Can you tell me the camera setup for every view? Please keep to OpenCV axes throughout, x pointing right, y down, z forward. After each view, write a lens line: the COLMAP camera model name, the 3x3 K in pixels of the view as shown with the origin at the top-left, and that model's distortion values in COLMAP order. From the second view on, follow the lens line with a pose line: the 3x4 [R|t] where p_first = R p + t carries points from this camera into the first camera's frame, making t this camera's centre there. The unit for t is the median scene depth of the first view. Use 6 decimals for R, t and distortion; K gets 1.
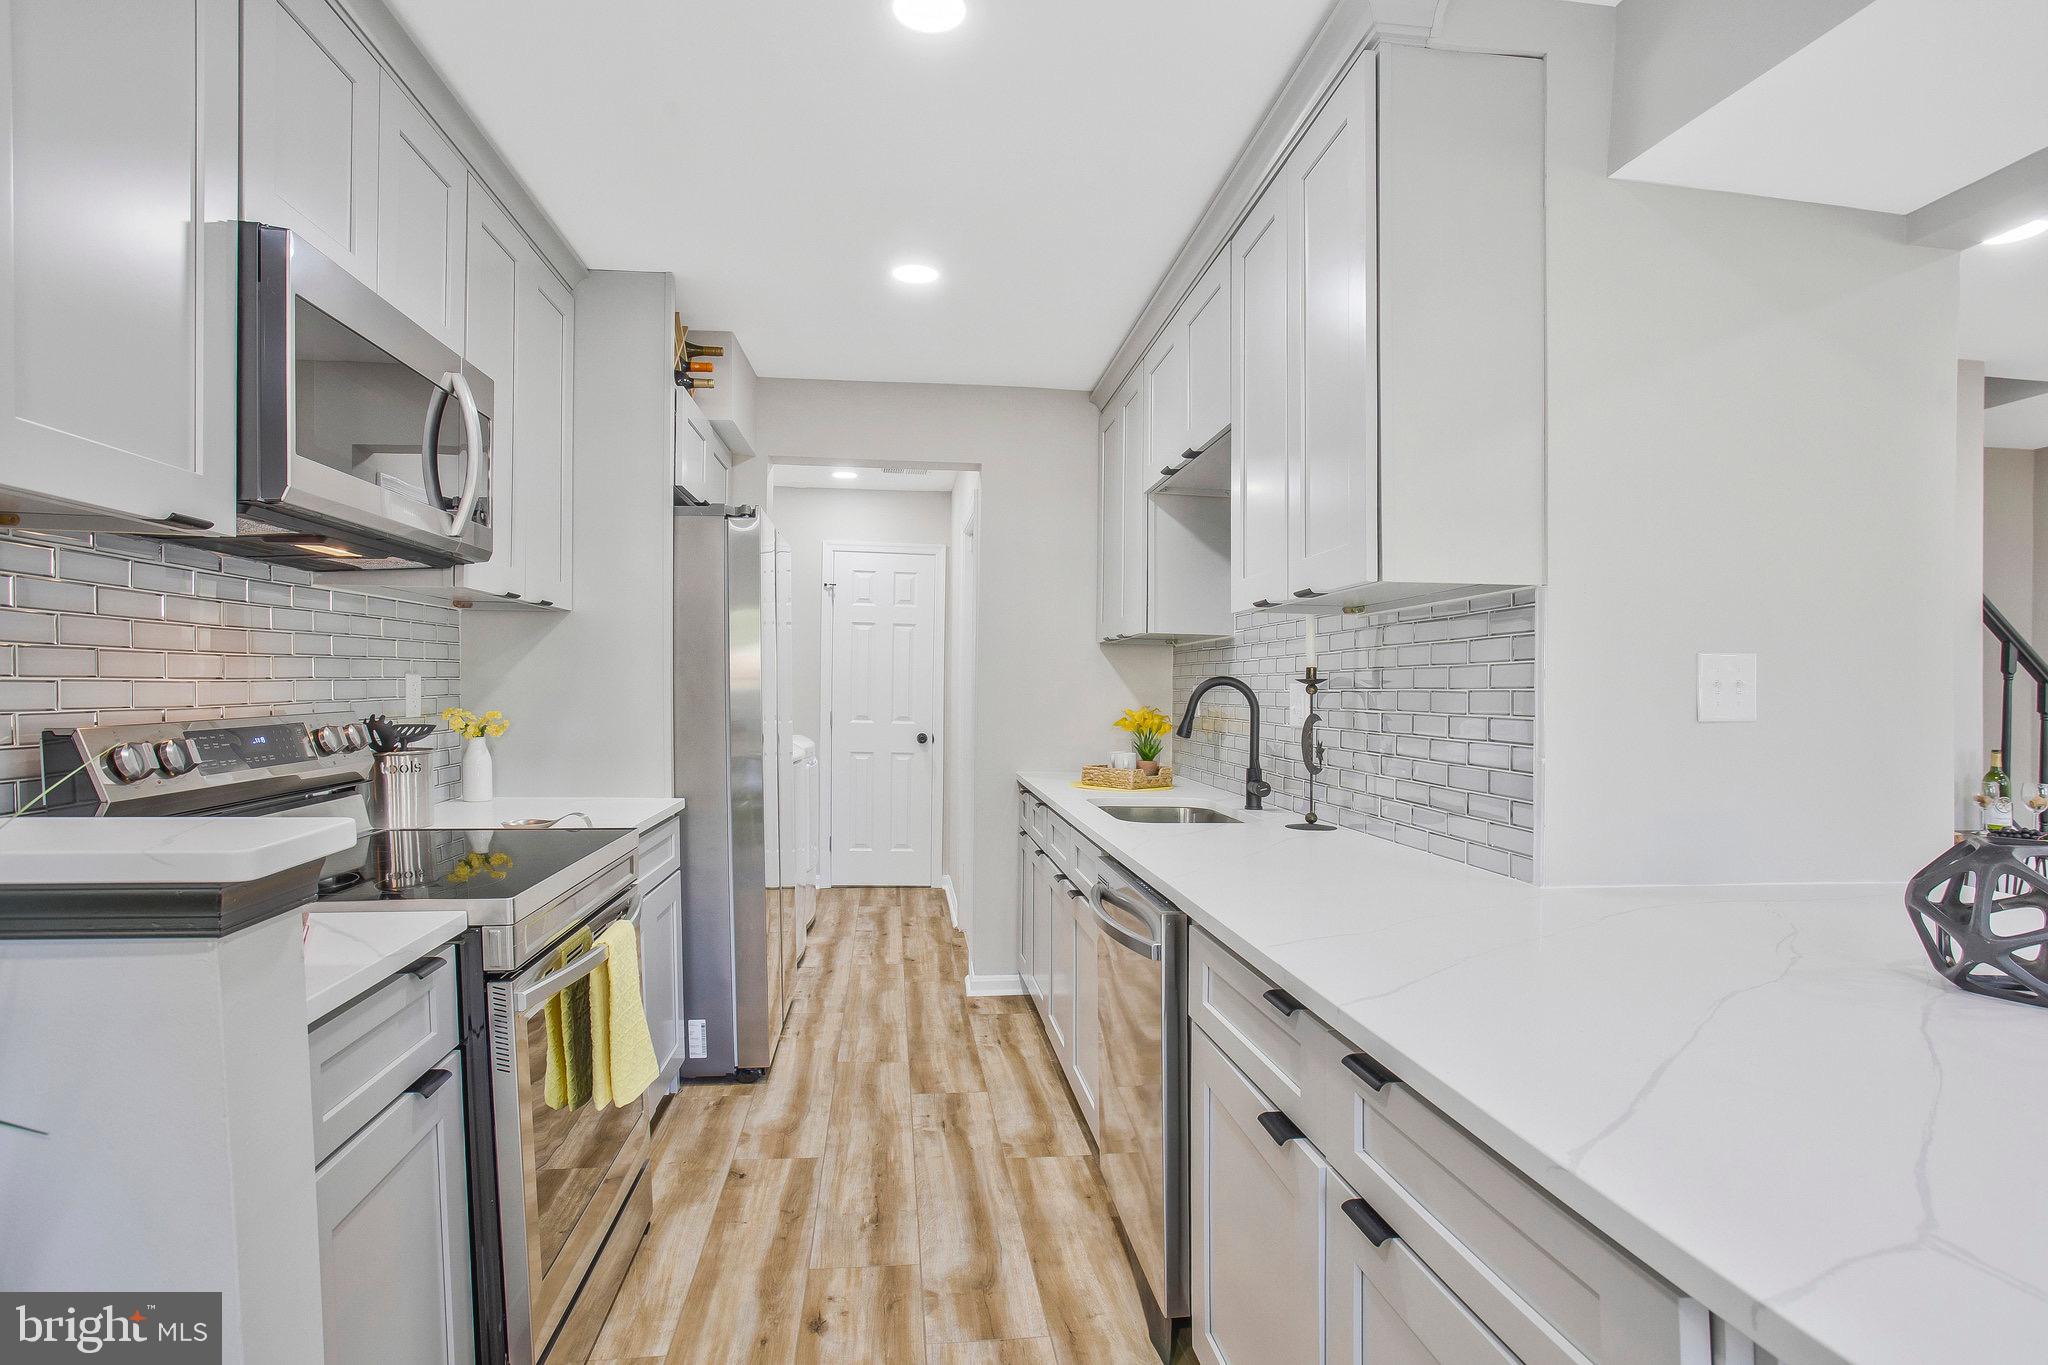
lens RADIAL K [[1016.1, 0, 977.5], [0, 1016.1, 702.4], [0, 0, 1]] dist [-0.062114, 0.024080]
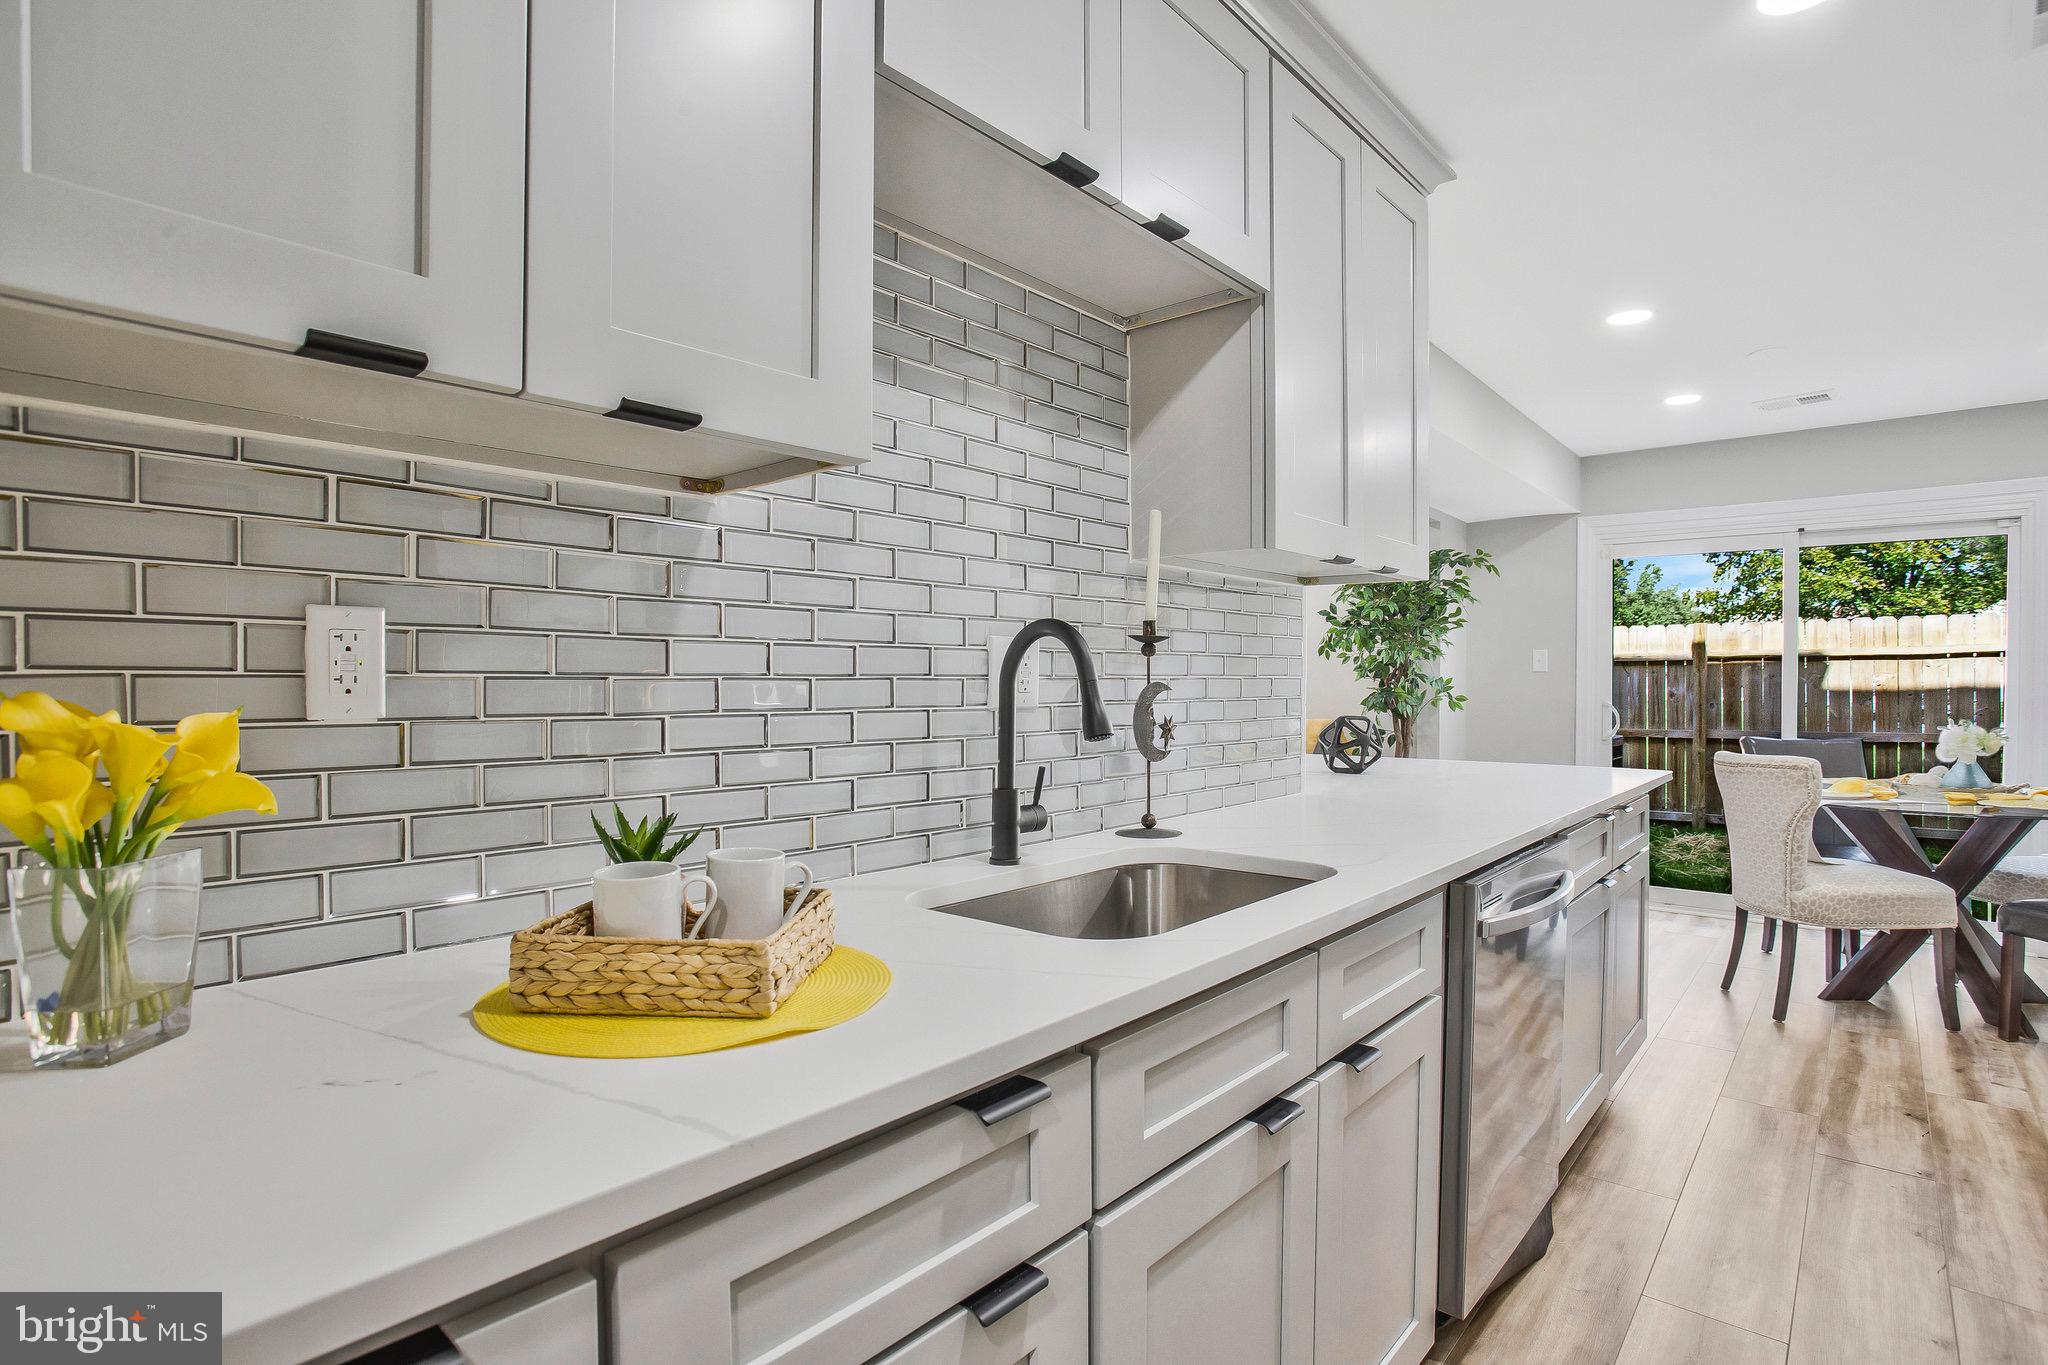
lens RADIAL K [[1016.1, 0, 1037.6], [0, 1016.1, 700.1], [0, 0, 1]] dist [-0.062114, 0.024080]
pose [[-0.707627, -0.026105, 0.706103, -0.154381], [0.000358, 0.999304, 0.037303, -0.003806], [-0.706586, 0.026649, -0.707125, 1.599280]]
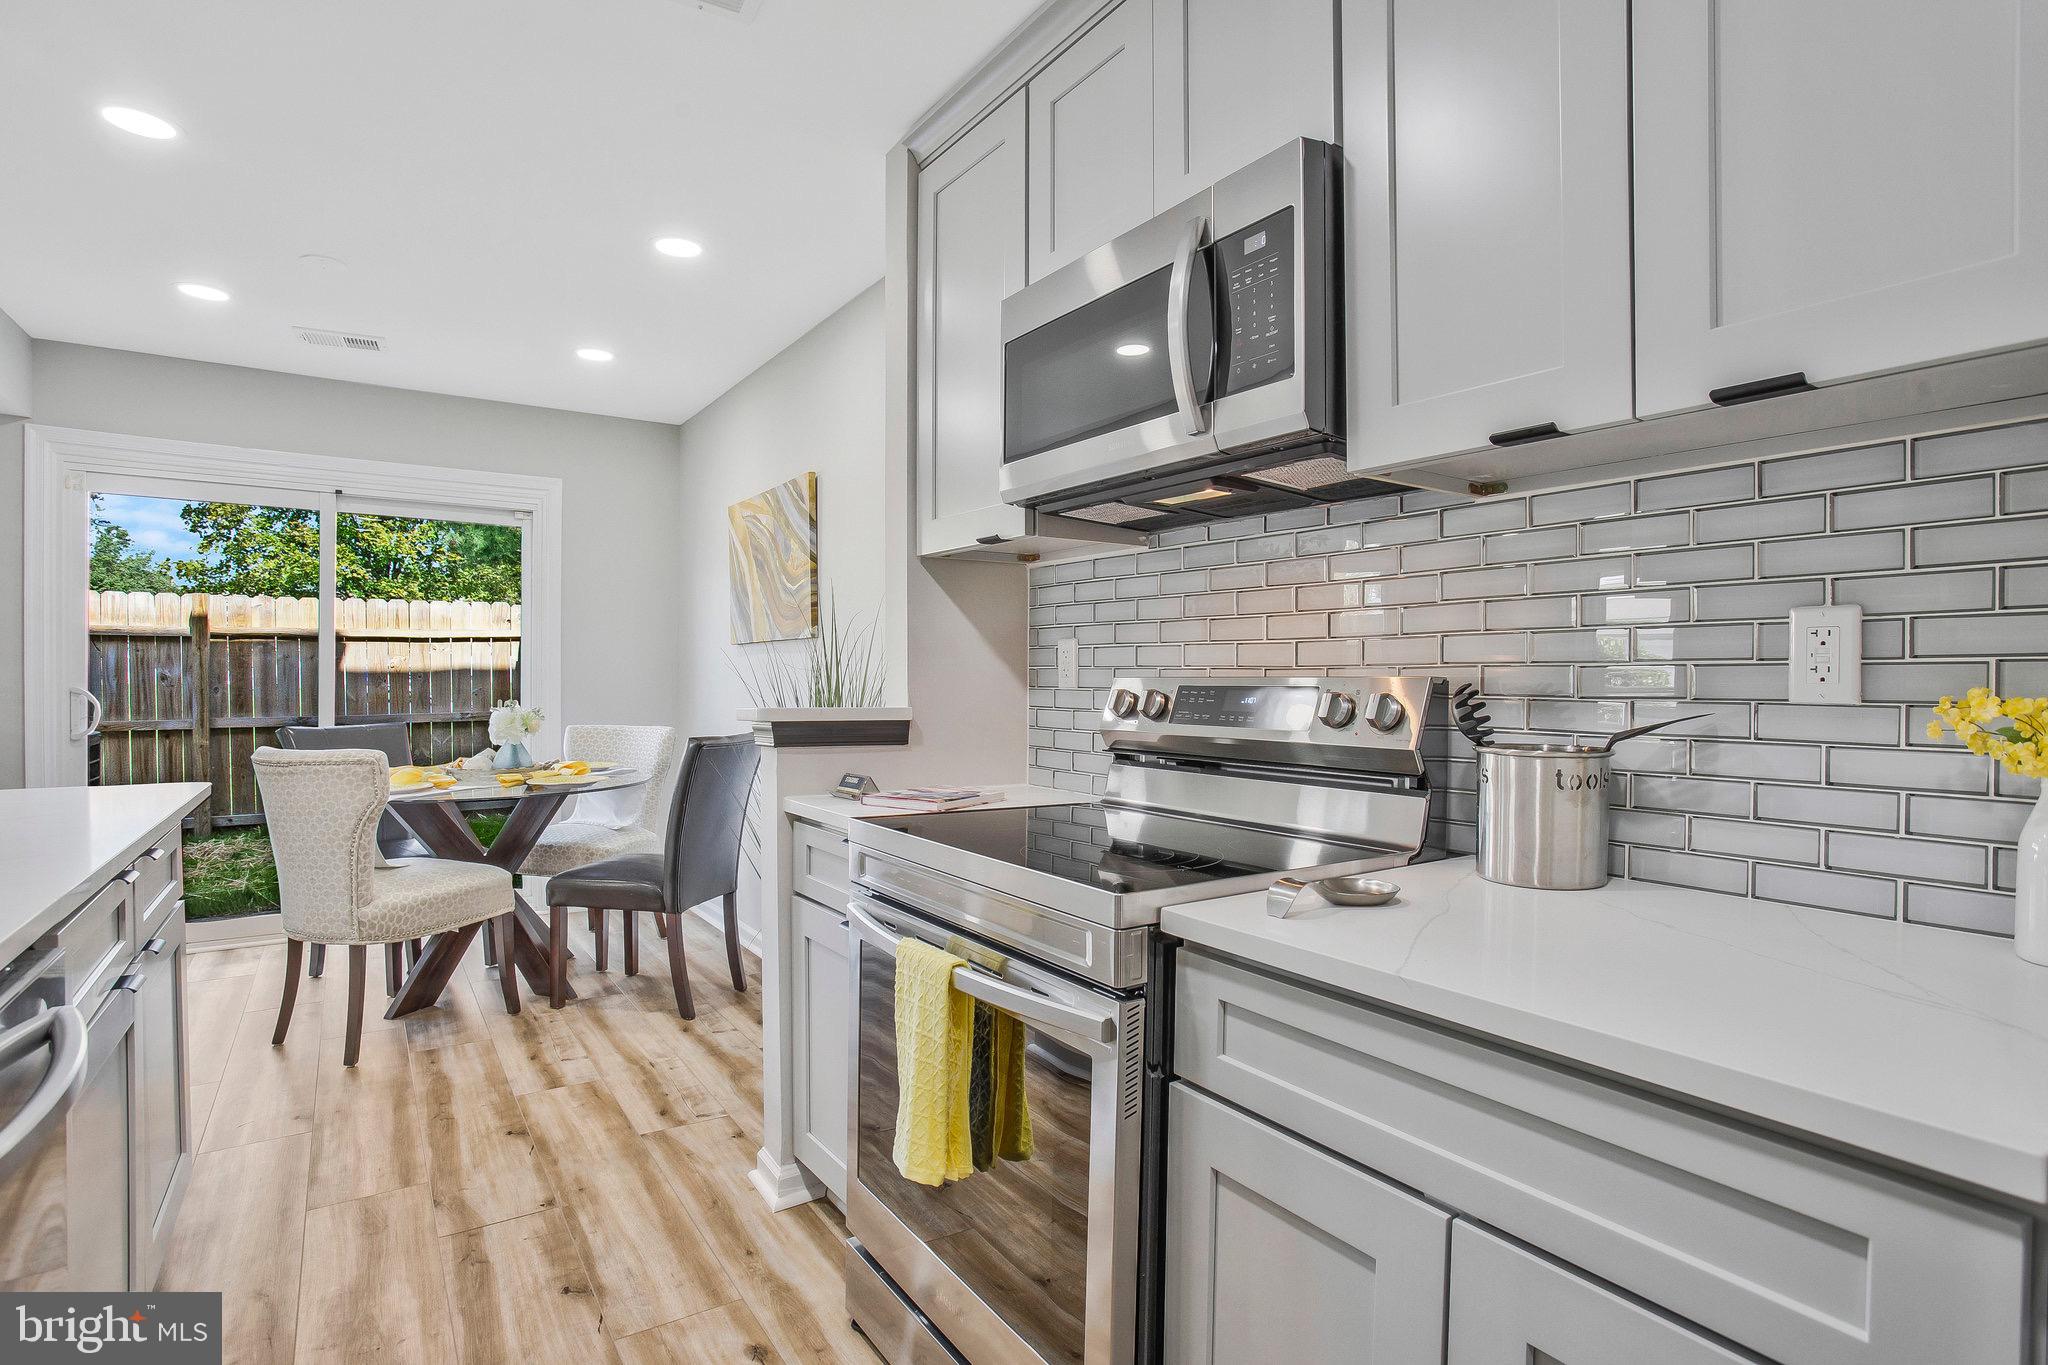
lens RADIAL K [[1016.1, 0, 1030.4], [0, 1016.1, 687.5], [0, 0, 1]] dist [-0.062114, 0.024080]
pose [[-0.867917, -0.012711, -0.496547, -0.036785], [-0.026862, 0.999411, 0.021368, 0.007910], [0.495983, 0.031884, -0.867747, 1.283702]]
